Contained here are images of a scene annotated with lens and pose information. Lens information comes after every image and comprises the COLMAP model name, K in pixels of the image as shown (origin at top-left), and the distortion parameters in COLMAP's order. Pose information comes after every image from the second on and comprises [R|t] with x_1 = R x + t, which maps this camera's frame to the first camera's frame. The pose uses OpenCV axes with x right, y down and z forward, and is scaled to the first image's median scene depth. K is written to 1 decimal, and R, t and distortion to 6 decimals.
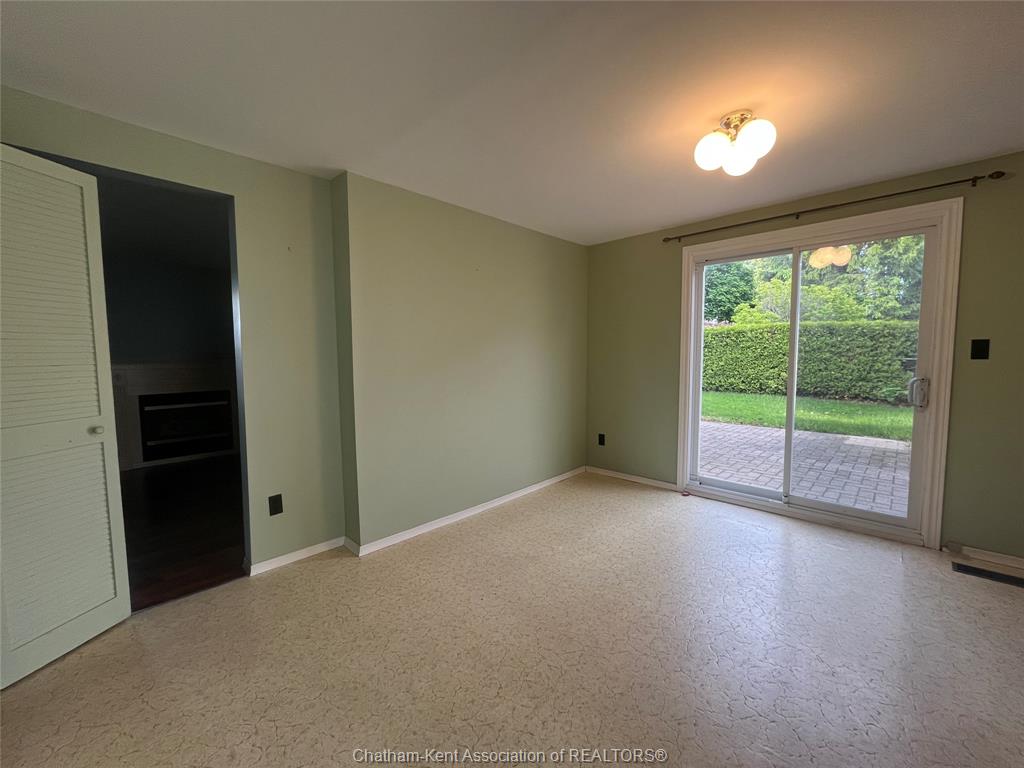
lens RADIAL K [[416.0, 0, 512.2], [0, 416.0, 382.1], [0, 0, 1]] dist [-0.000637, 0.000024]
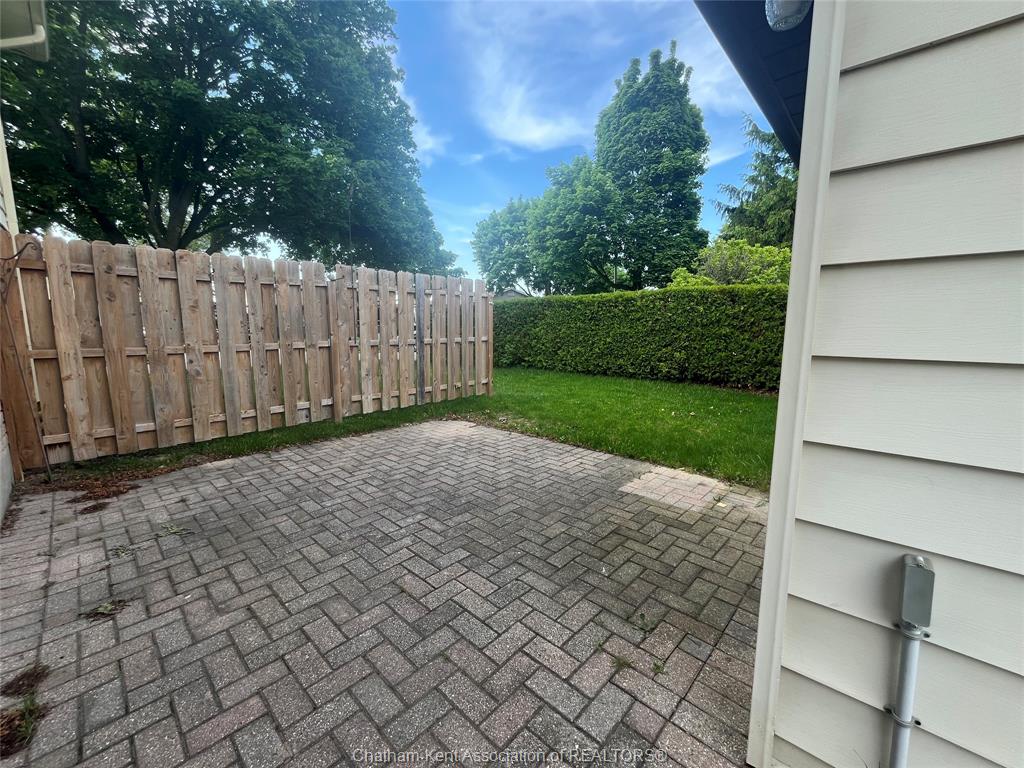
lens RADIAL K [[416.0, 0, 512.1], [0, 416.0, 385.8], [0, 0, 1]] dist [-0.000637, 0.000024]
pose [[0.999939, 0.001802, 0.010932, 0.361681], [-0.002617, 0.997180, 0.075005, -0.019997], [-0.010766, -0.075029, 0.997123, 0.248723]]
